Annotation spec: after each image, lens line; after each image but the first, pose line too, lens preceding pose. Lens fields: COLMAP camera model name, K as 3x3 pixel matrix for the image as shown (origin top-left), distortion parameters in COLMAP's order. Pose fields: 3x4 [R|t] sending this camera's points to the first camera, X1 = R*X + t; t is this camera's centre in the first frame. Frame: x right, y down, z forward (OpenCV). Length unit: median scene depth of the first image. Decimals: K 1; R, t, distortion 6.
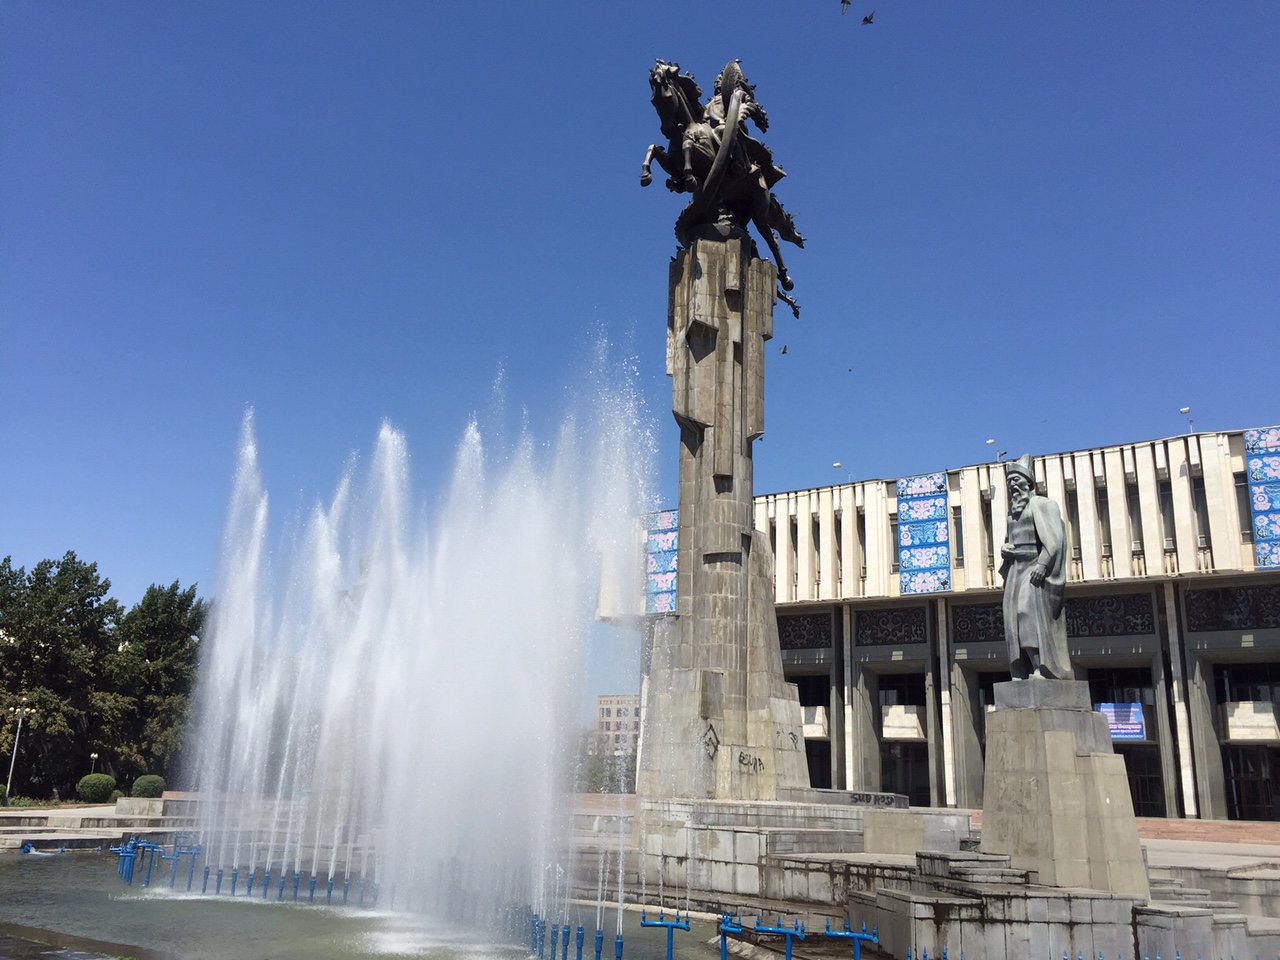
lens RADIAL K [[1158.6, 0, 598.4], [0, 1158.6, 477.8], [0, 0, 1]] dist [0.063741, -0.057530]
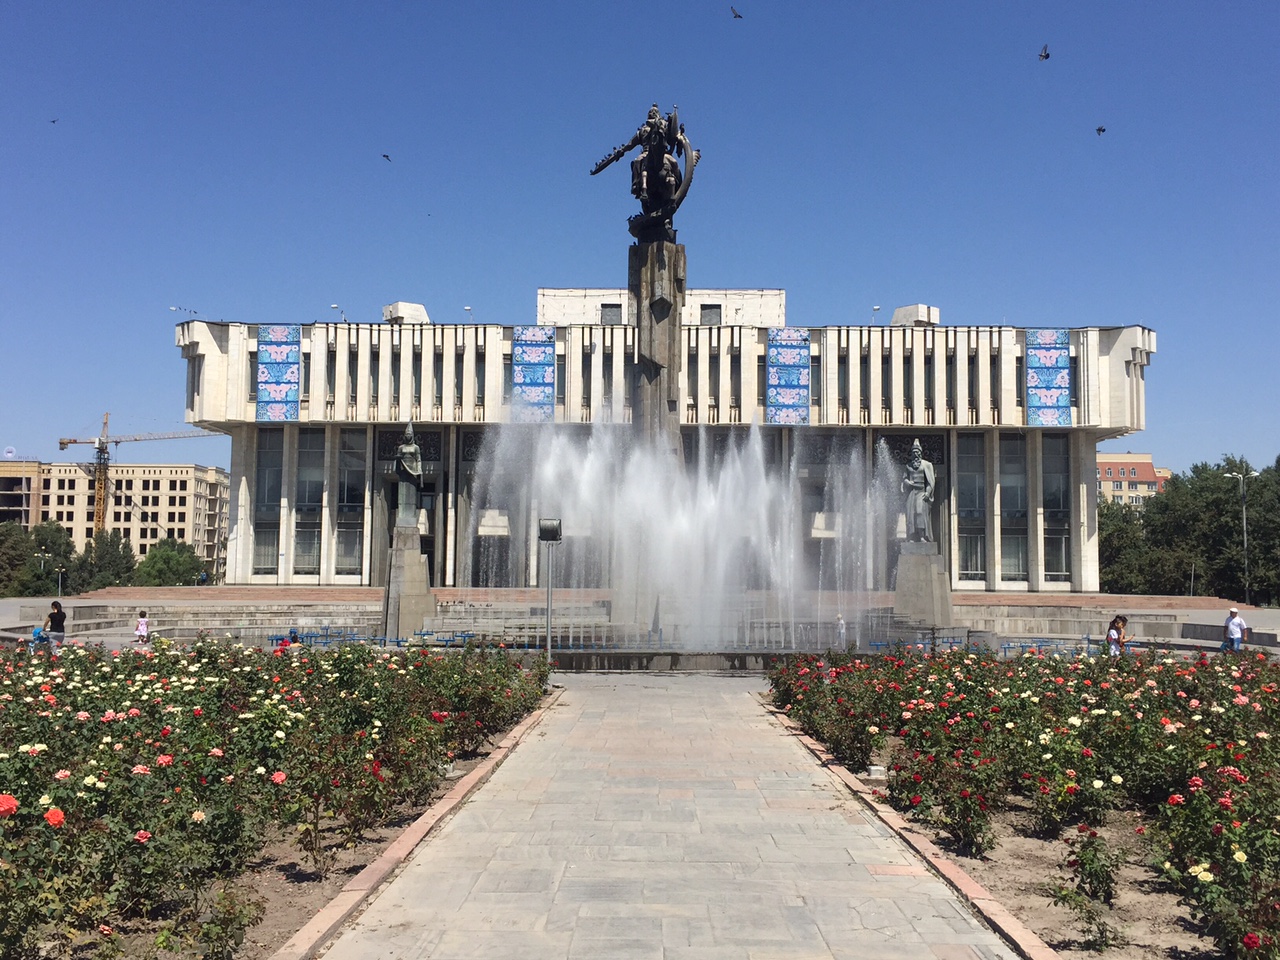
lens RADIAL K [[1435.0, 0, 603.4], [0, 1435.0, 514.5], [0, 0, 1]] dist [0.061501, 0.000000]
pose [[0.803054, -0.002254, 0.595902, -1.091214], [-0.135603, 0.973066, 0.186424, -0.194536], [-0.580272, -0.230515, 0.781119, -0.507981]]
